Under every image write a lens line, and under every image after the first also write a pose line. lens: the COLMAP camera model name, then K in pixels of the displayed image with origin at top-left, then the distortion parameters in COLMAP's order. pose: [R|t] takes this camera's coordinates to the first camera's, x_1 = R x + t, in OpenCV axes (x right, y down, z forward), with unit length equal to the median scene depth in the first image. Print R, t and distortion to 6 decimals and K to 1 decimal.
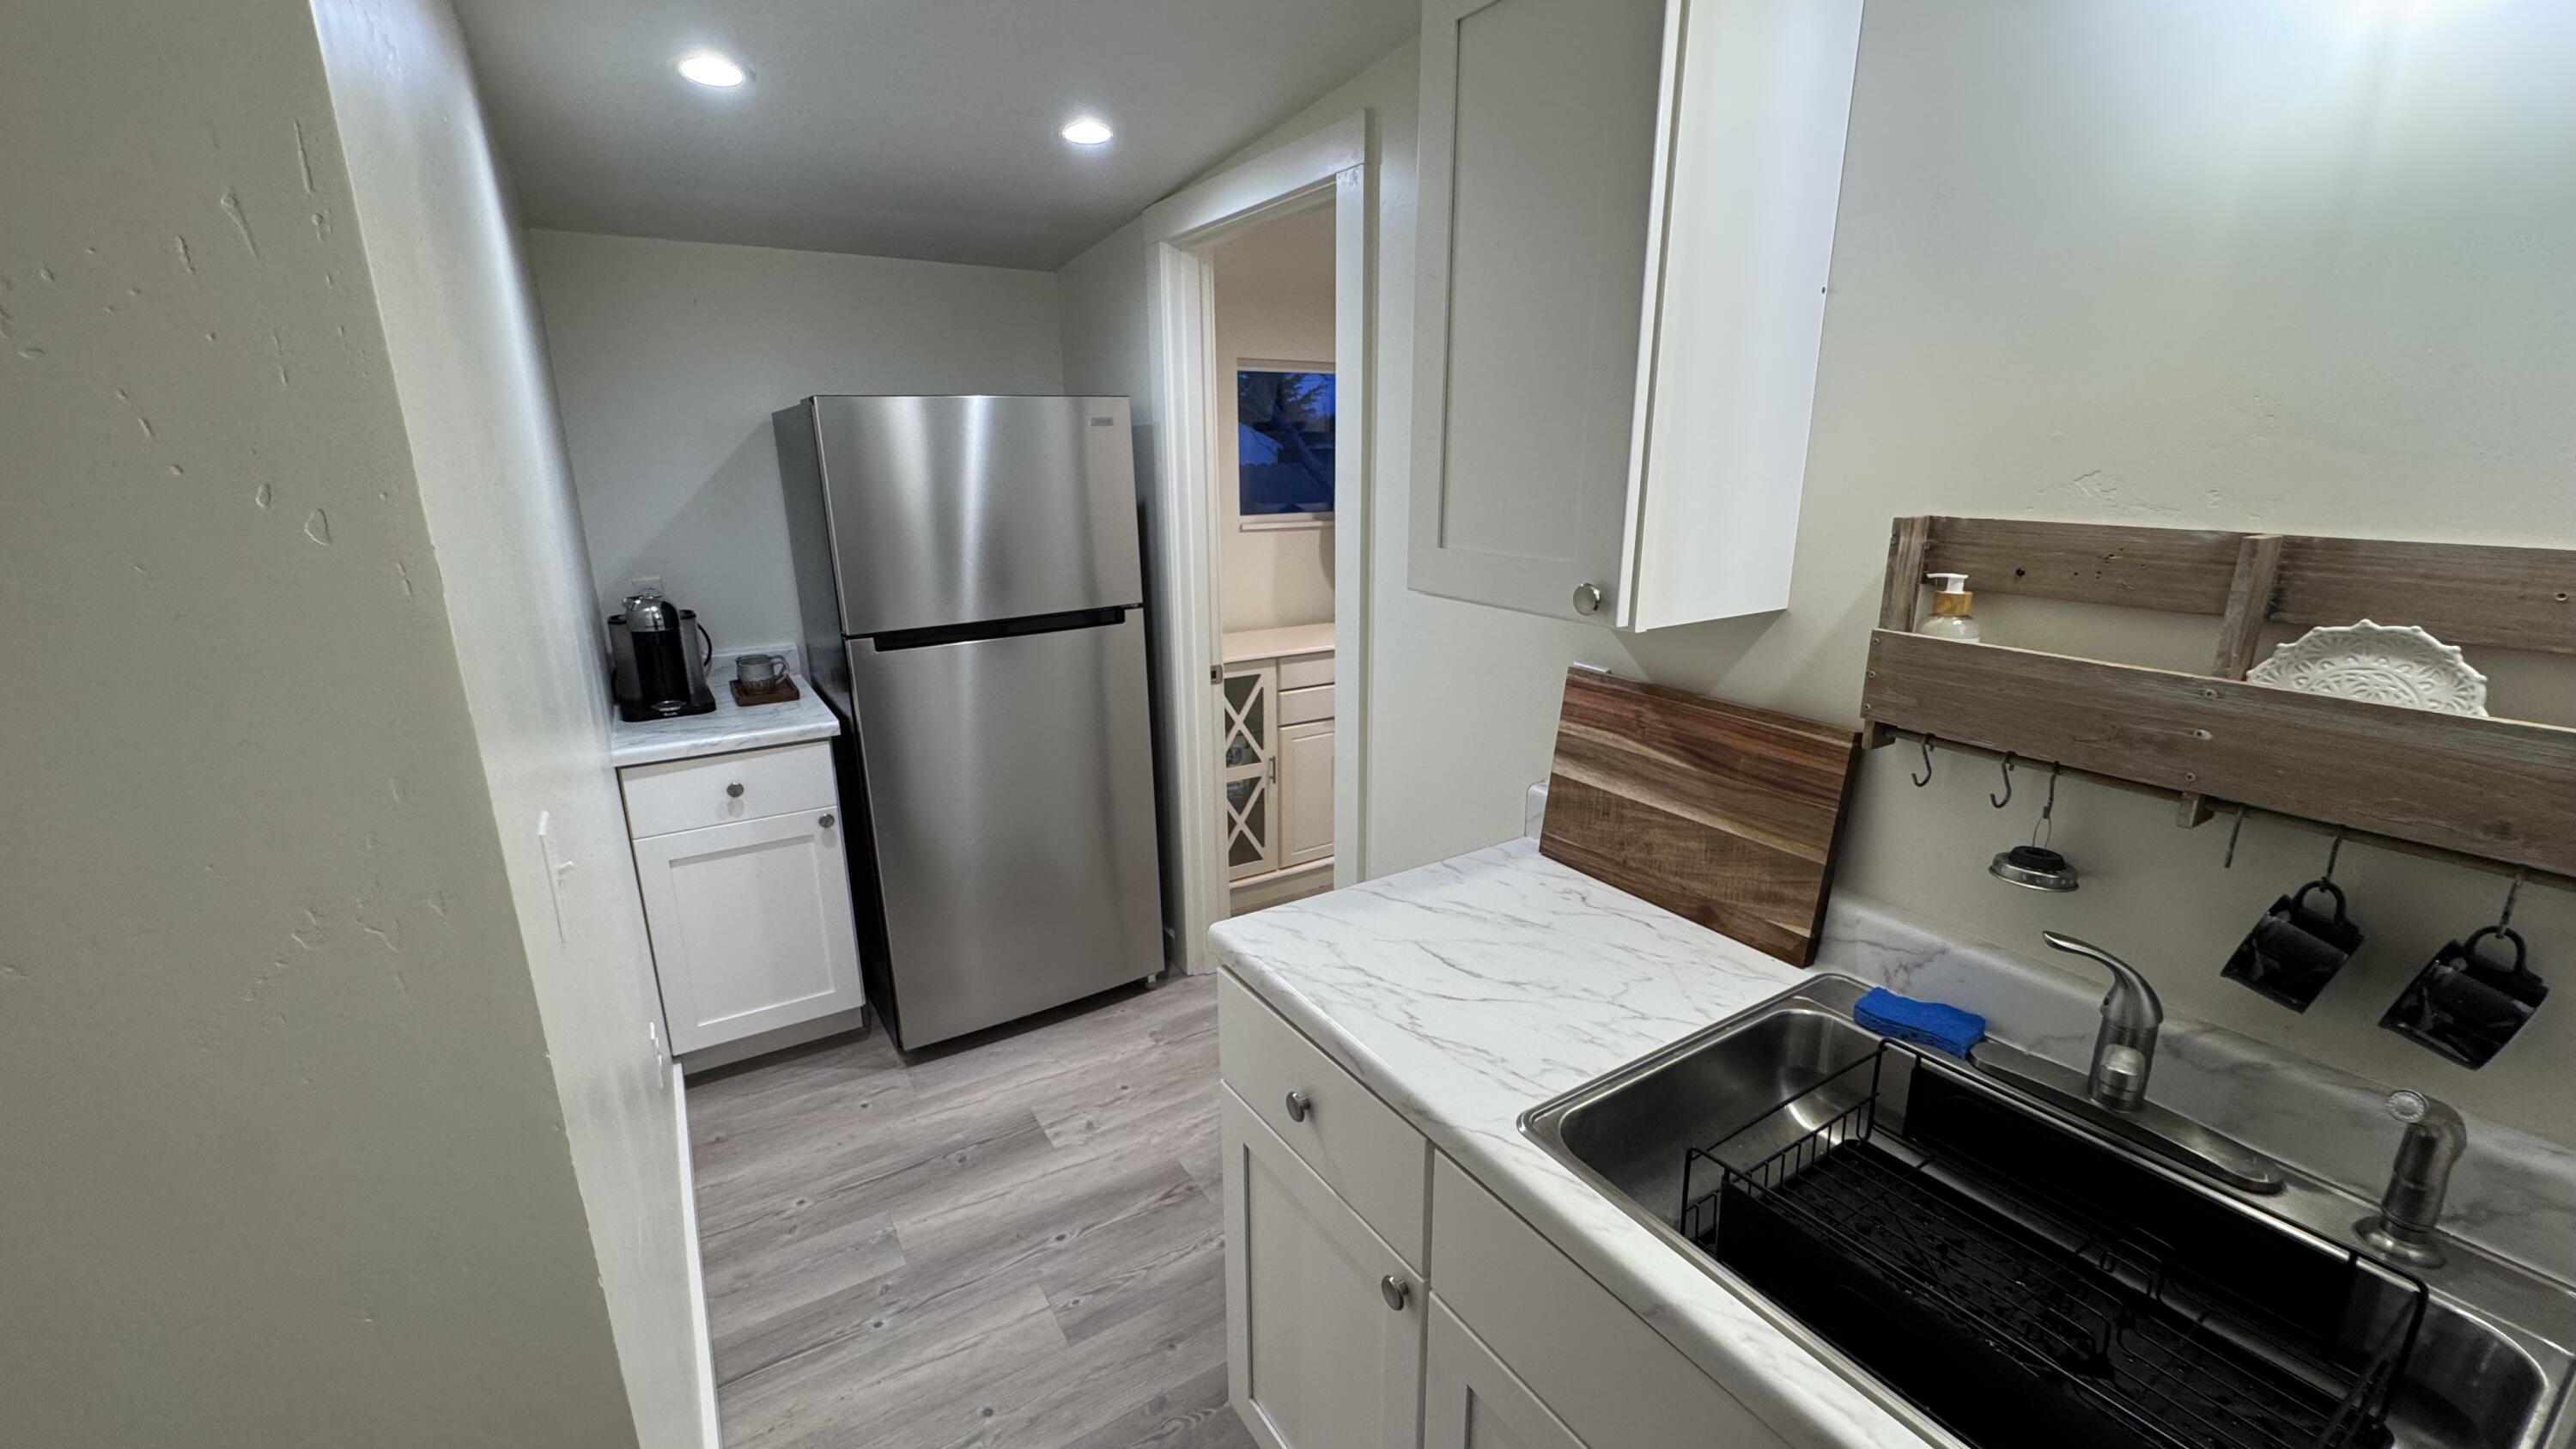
lens RADIAL K [[1031.6, 0, 1294.4], [0, 1031.6, 725.3], [0, 0, 1]] dist [0.000687, -0.000042]
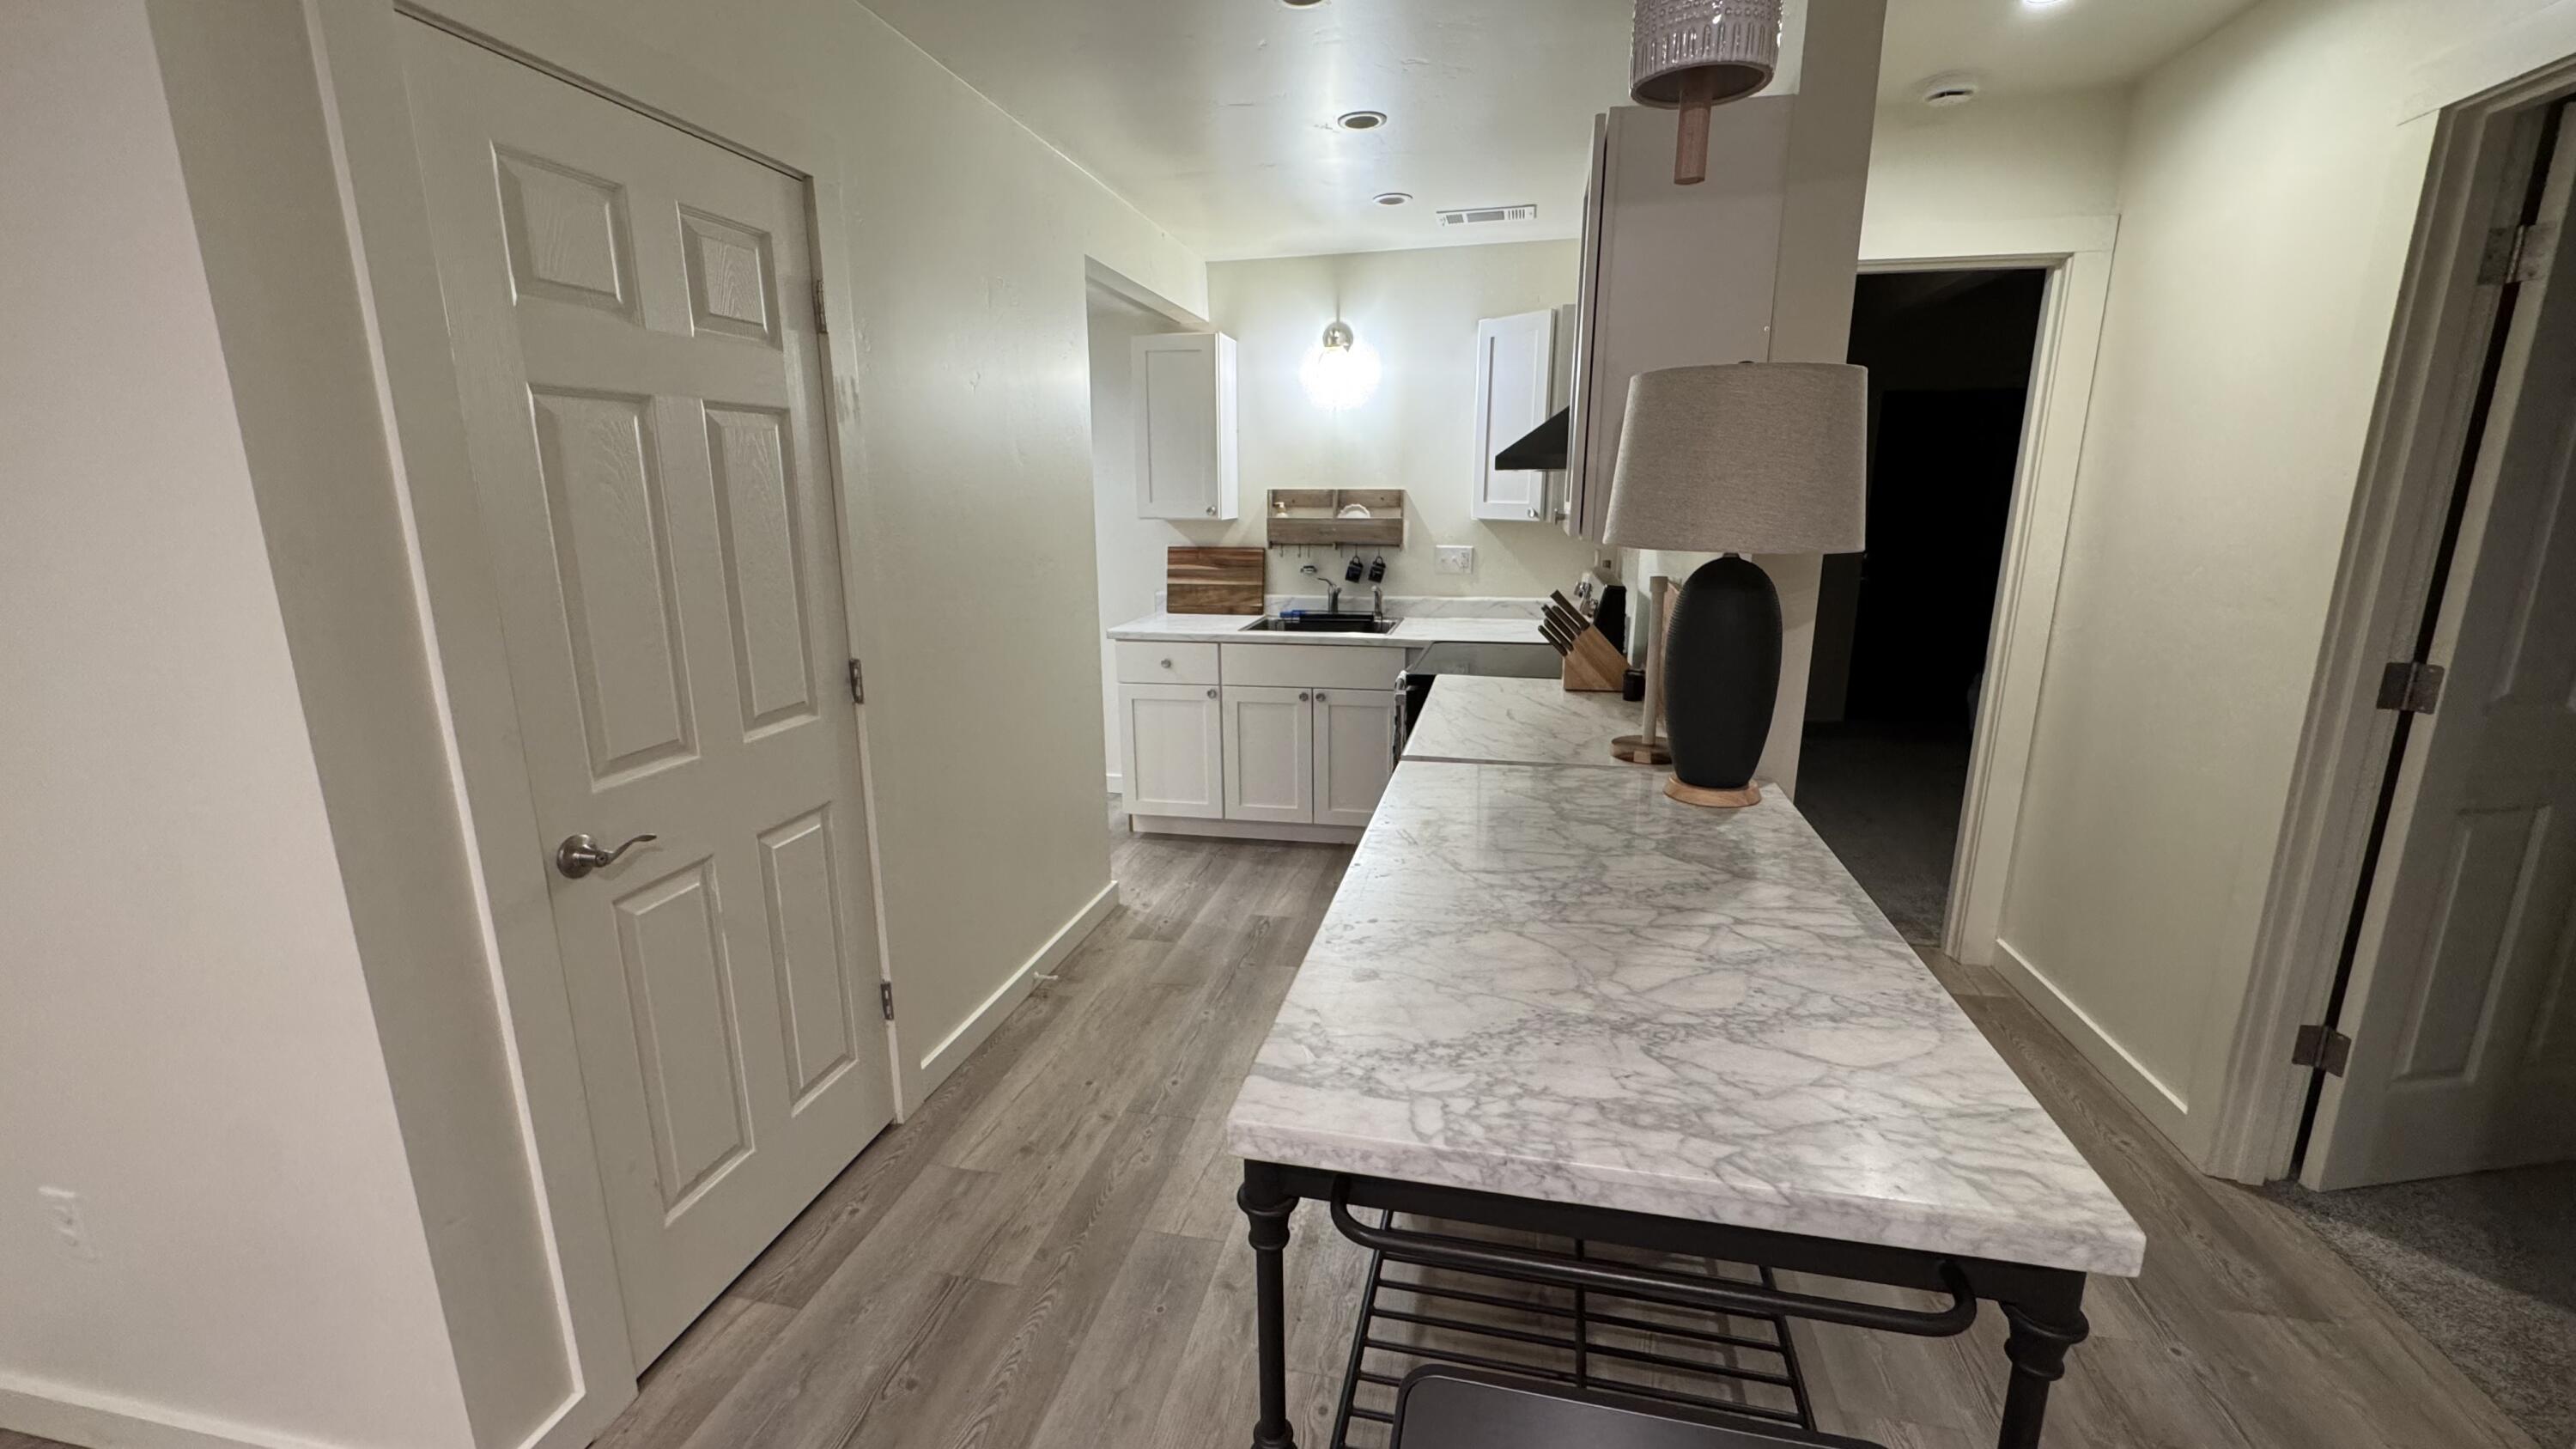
lens RADIAL K [[1031.6, 0, 1283.4], [0, 1031.6, 719.8], [0, 0, 1]] dist [0.000687, -0.000042]
pose [[0.700965, -0.160647, 0.694867, -2.272514], [0.189291, 0.981264, 0.035908, 0.538129], [-0.687617, 0.106362, 0.718241, -1.810642]]
